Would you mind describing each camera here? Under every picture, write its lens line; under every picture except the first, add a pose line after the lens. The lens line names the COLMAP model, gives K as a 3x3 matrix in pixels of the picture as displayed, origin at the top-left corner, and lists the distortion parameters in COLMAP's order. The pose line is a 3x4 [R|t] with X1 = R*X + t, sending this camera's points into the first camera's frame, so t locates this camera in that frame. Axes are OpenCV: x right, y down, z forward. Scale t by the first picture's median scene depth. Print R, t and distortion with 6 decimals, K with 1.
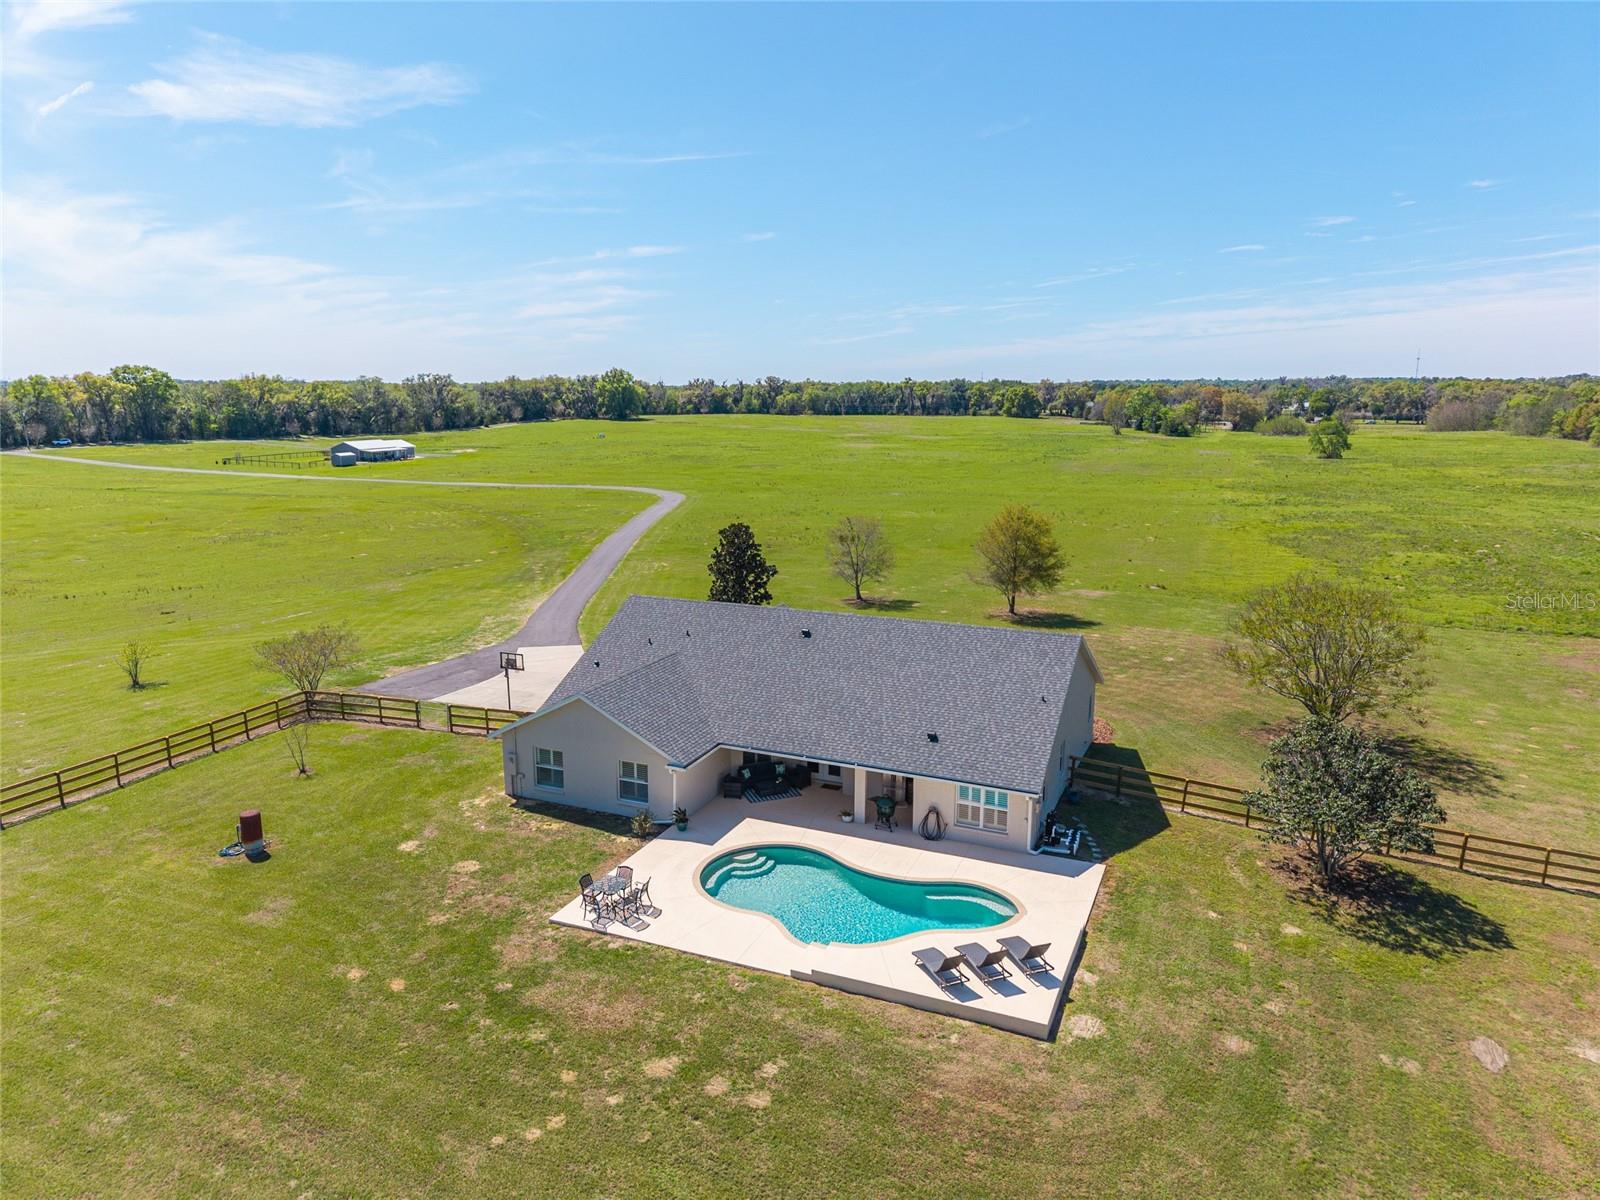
lens RADIAL K [[1065.0, 0, 789.0], [0, 1065.0, 597.1], [0, 0, 1]] dist [0.036038, -0.041862]
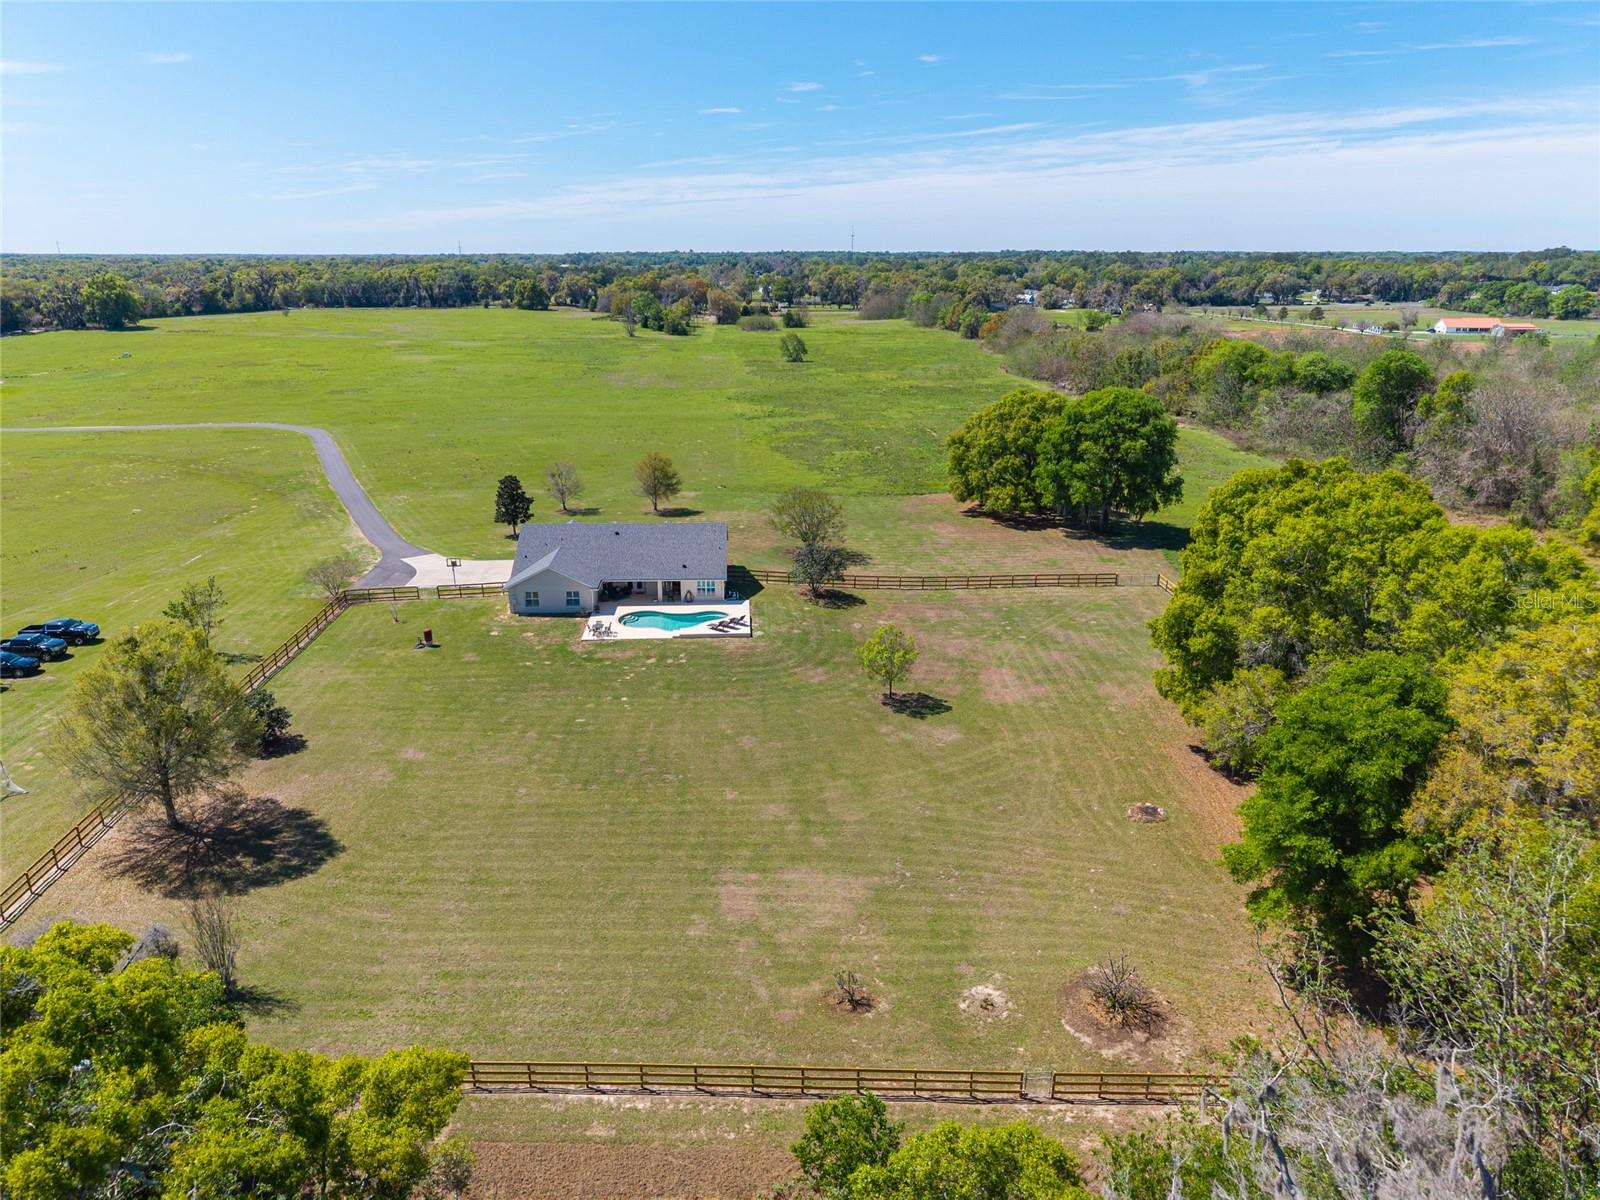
lens RADIAL K [[1065.0, 0, 789.0], [0, 1065.0, 597.1], [0, 0, 1]] dist [0.036038, -0.041862]
pose [[0.894741, -0.135497, 0.425534, -0.760567], [0.085227, 0.987156, 0.135127, -0.129126], [-0.438378, -0.084637, 0.894797, -1.492763]]
